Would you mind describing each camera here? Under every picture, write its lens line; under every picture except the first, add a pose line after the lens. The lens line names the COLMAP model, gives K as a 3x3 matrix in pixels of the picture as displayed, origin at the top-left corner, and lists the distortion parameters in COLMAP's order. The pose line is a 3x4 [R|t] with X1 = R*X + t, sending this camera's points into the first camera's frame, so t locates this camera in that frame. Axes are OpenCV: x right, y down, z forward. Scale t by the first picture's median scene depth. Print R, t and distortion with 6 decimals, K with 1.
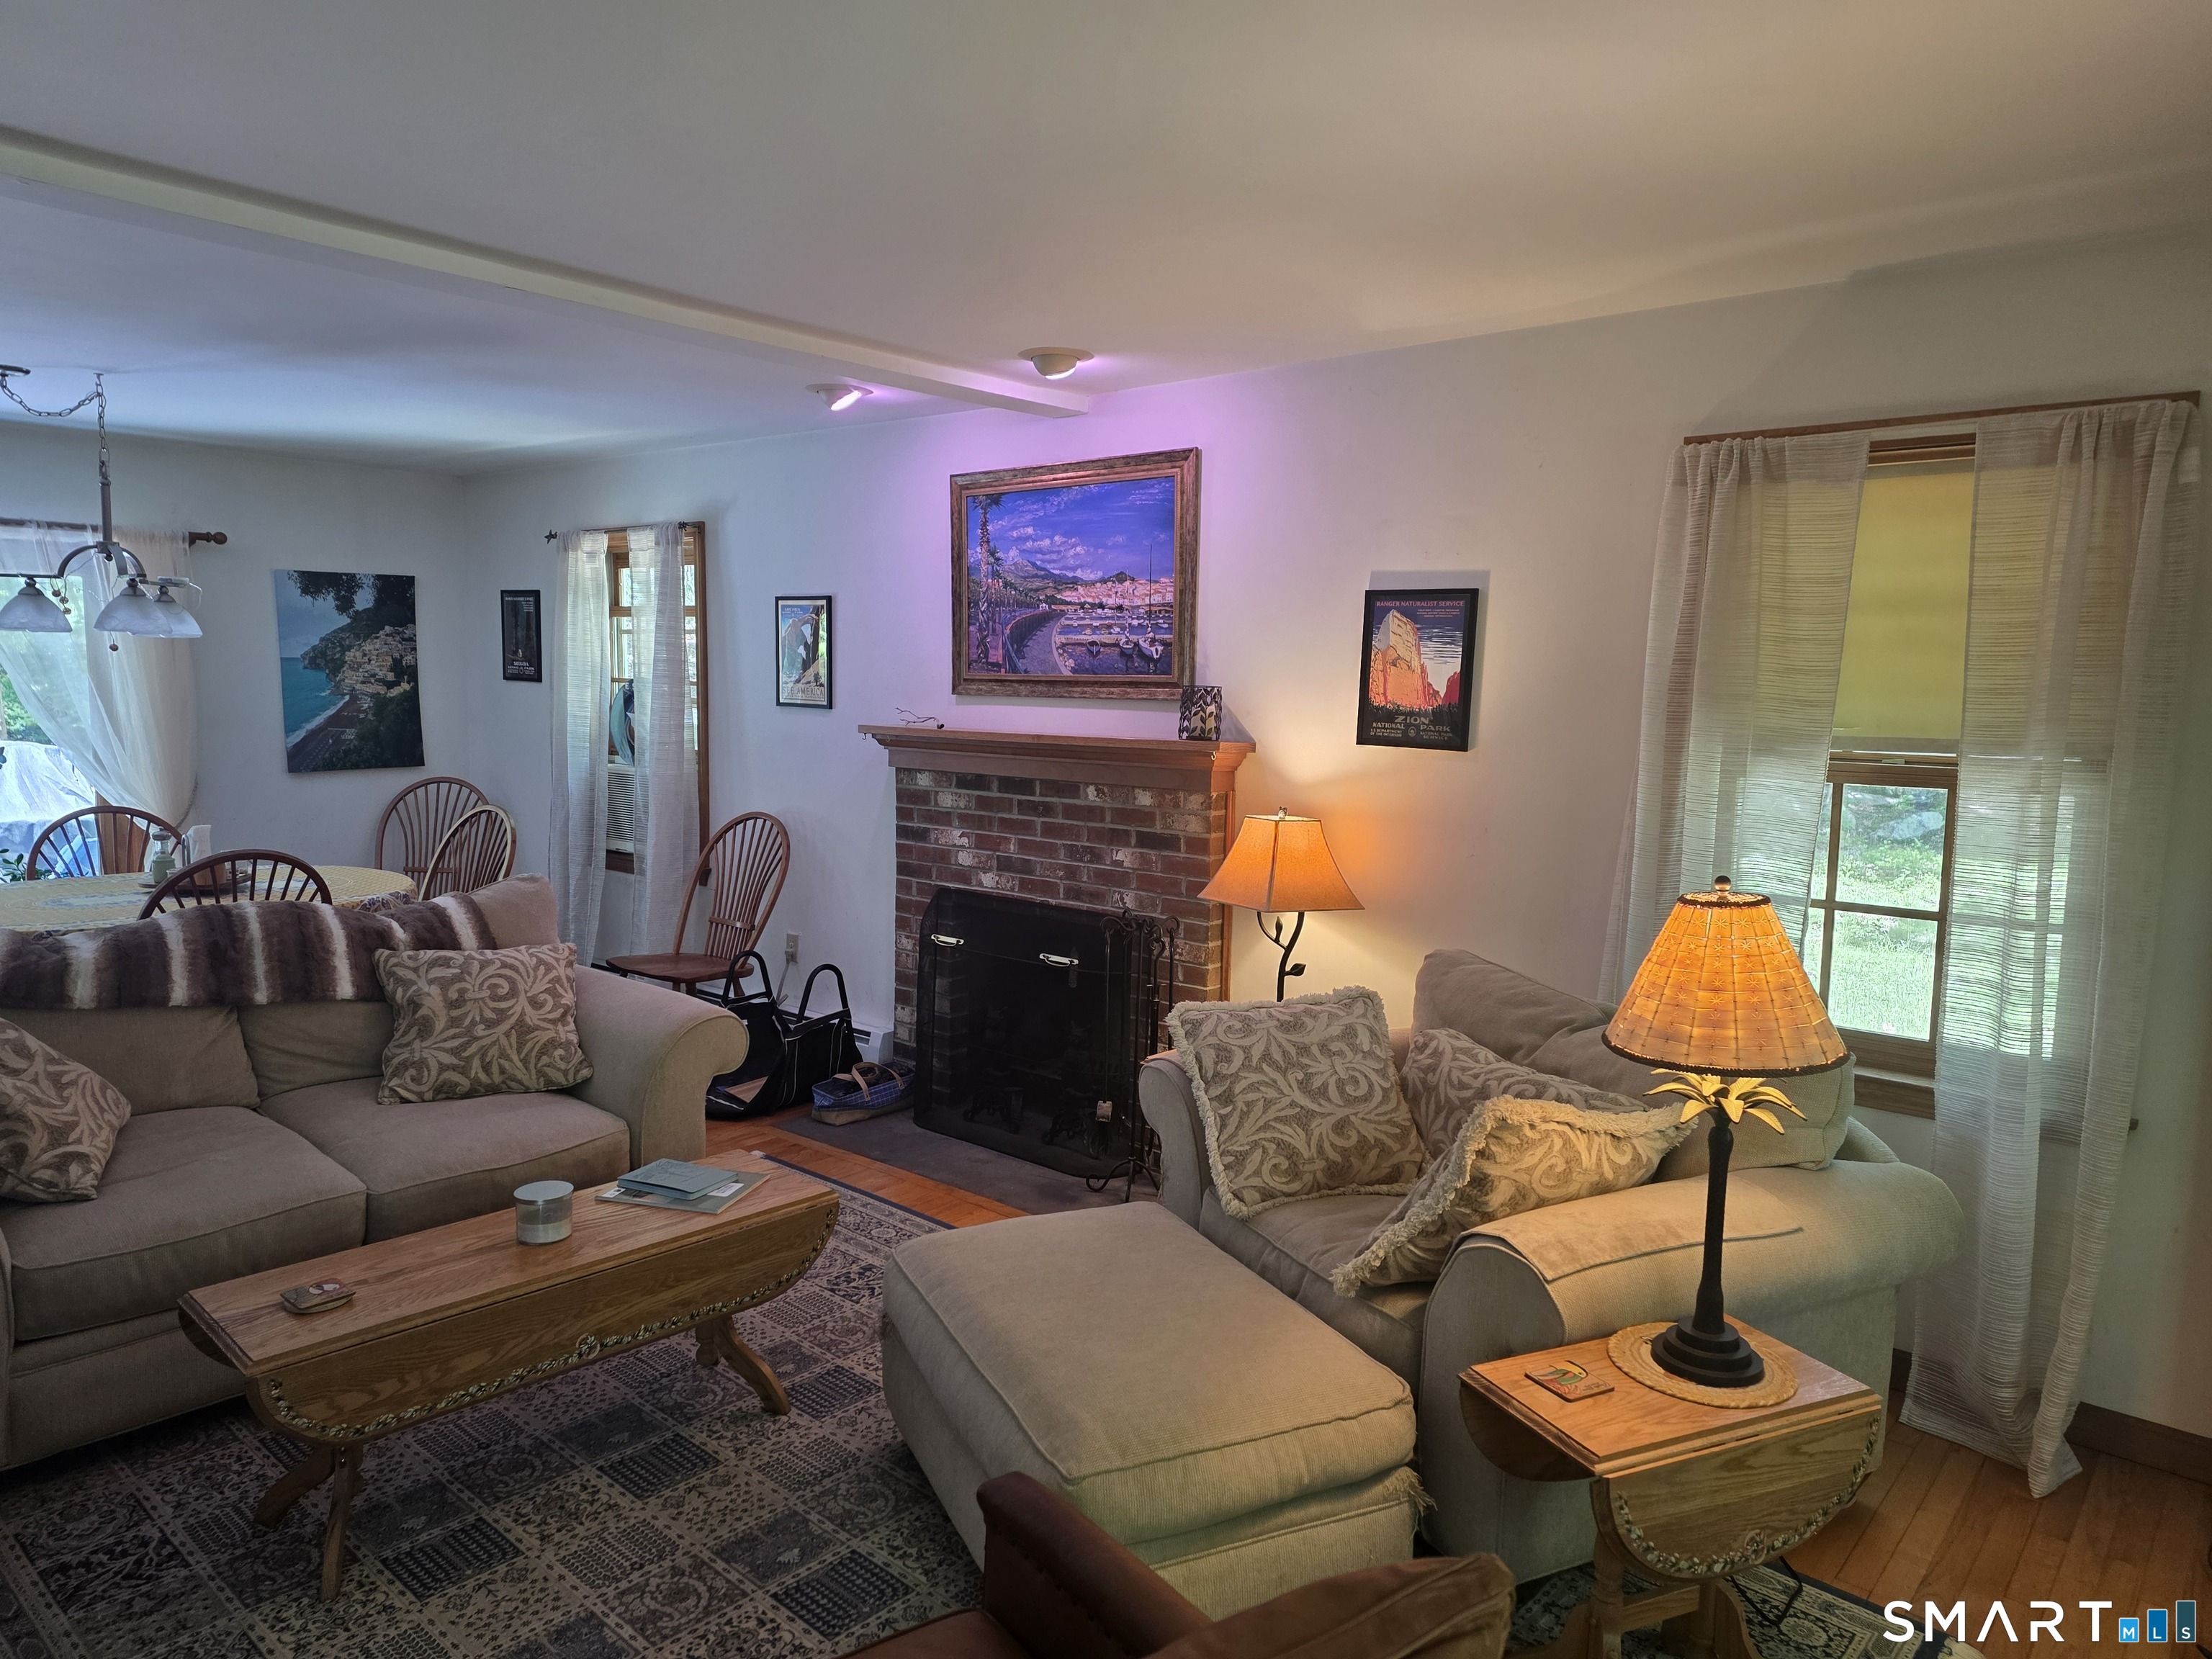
lens RADIAL K [[1469.1, 0, 1114.7], [0, 1469.1, 828.9], [0, 0, 1]] dist [0.050633, -0.030667]
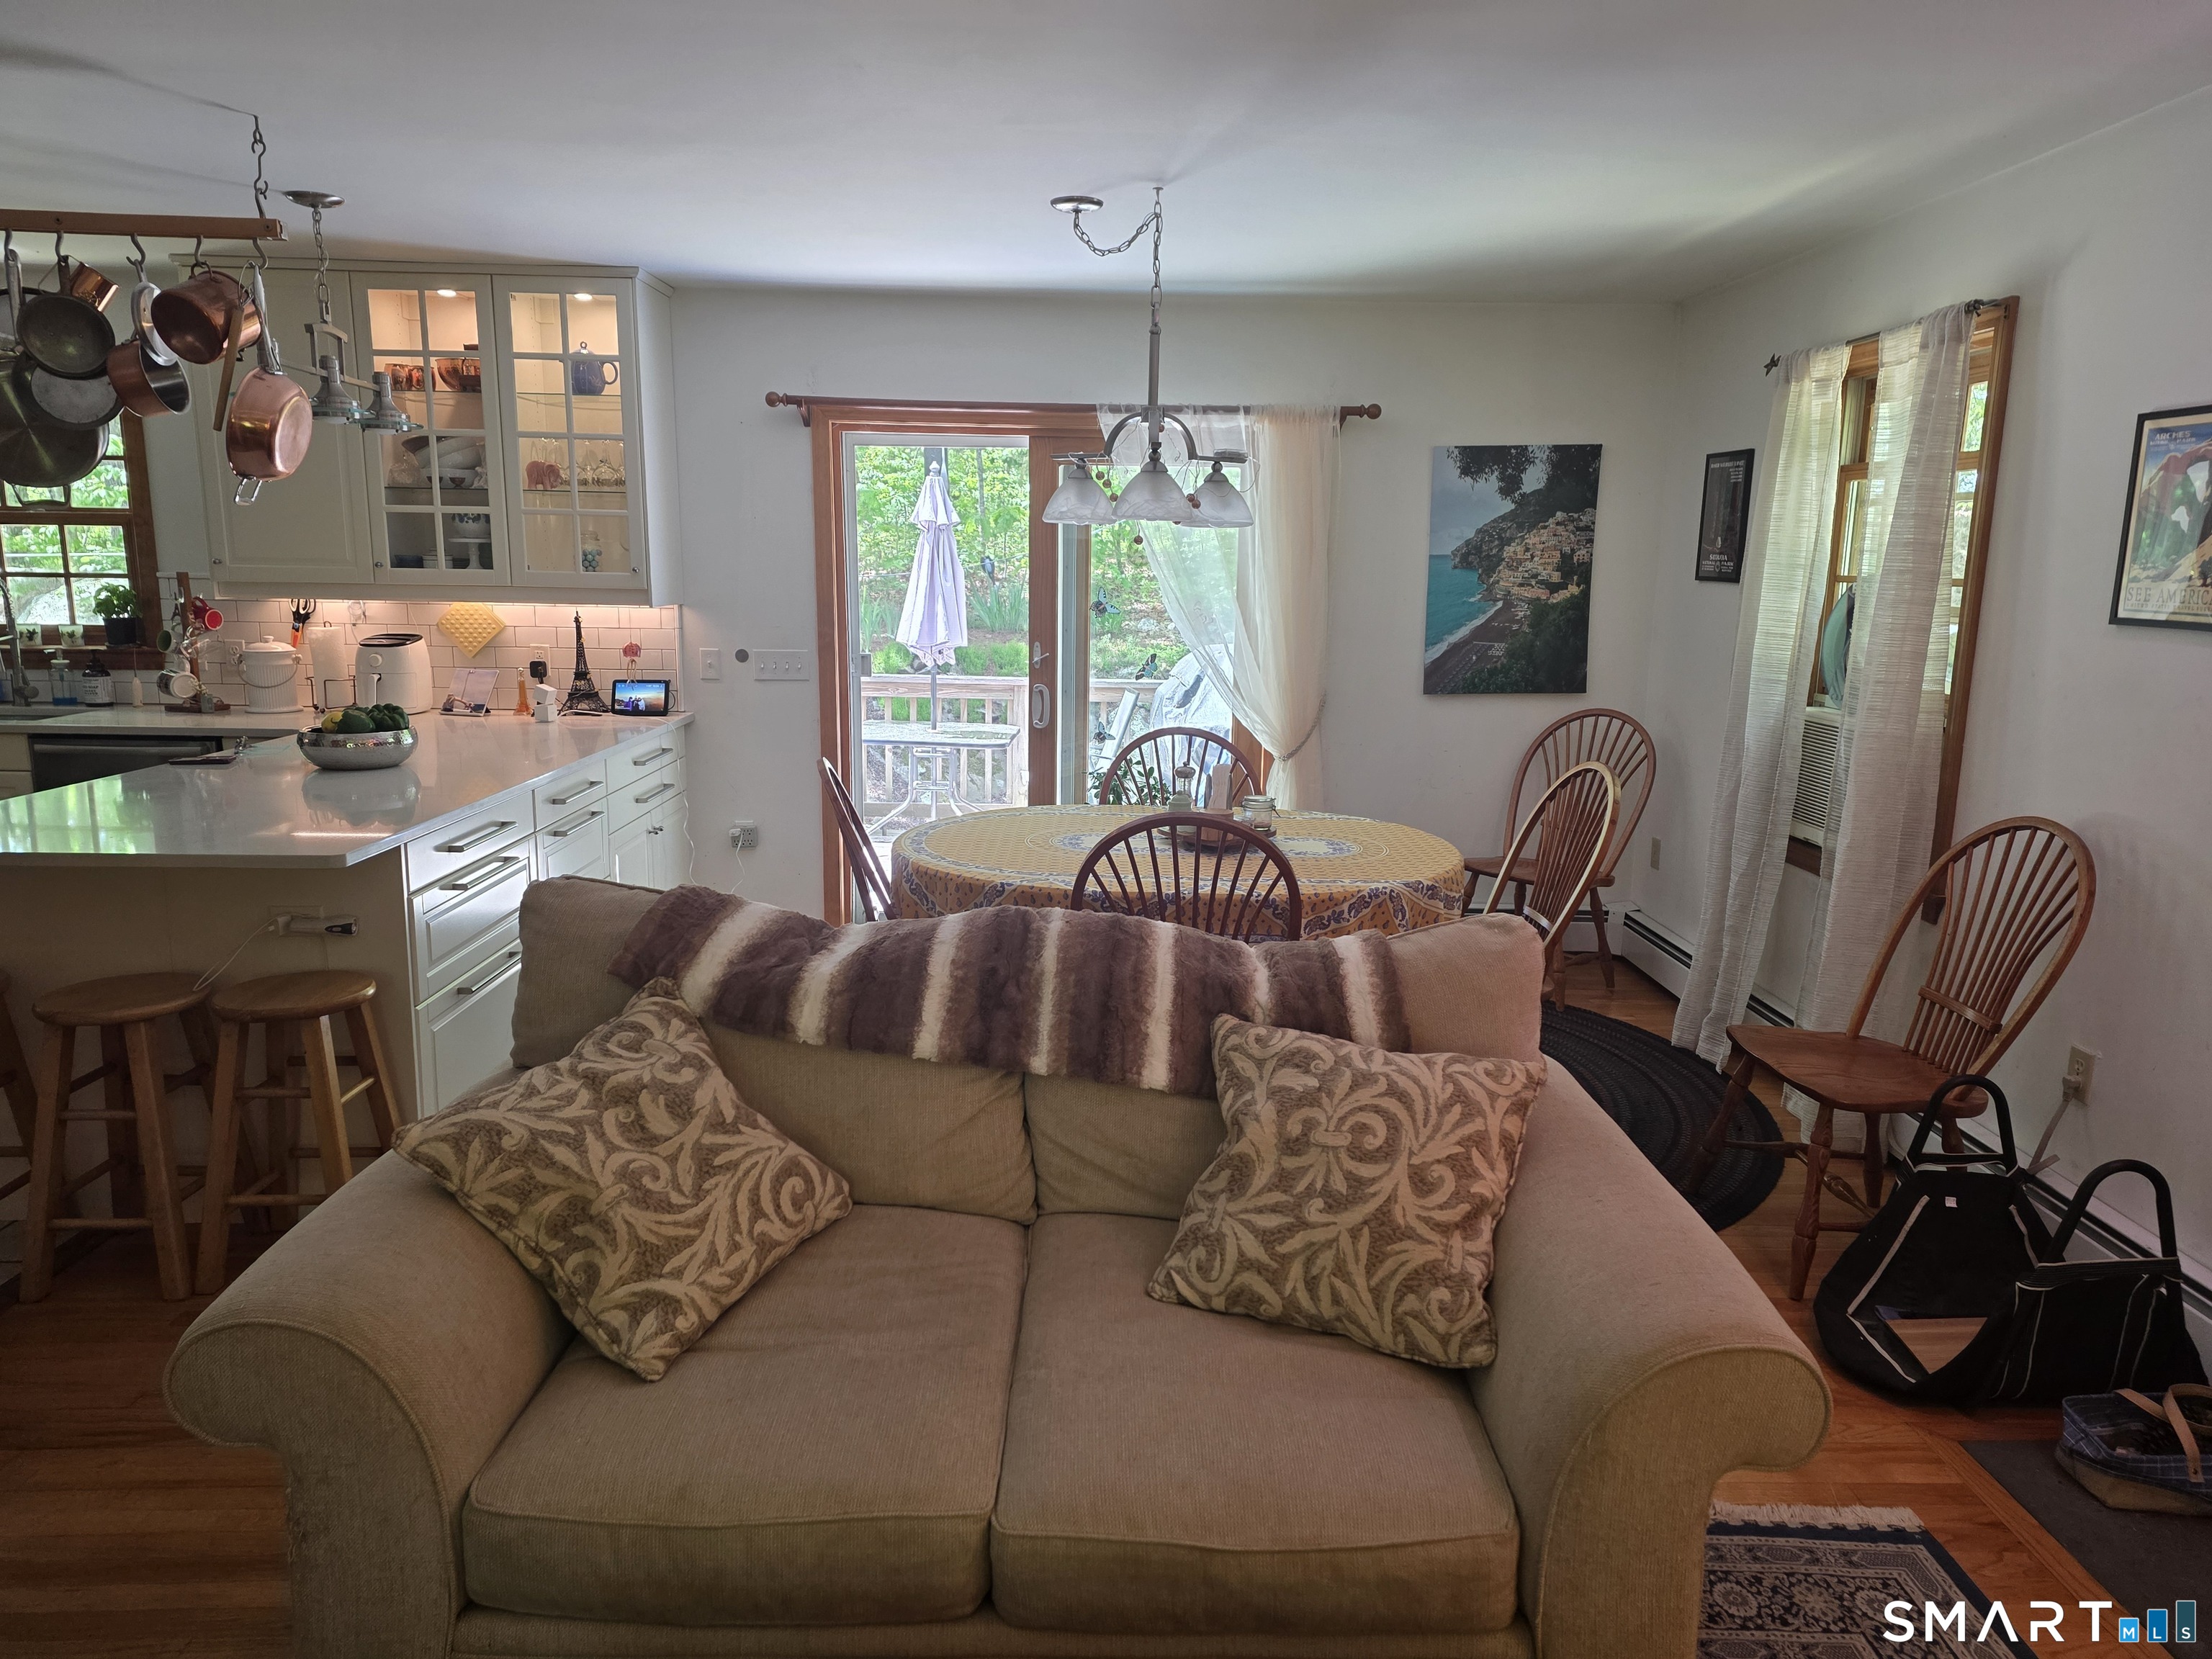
lens RADIAL K [[1469.1, 0, 1101.4], [0, 1469.1, 820.4], [0, 0, 1]] dist [0.050633, -0.030667]
pose [[0.656144, 0.122136, -0.744686, -0.059950], [-0.081414, 0.992513, 0.091048, -0.033411], [0.750231, 0.000888, 0.661175, 0.382444]]
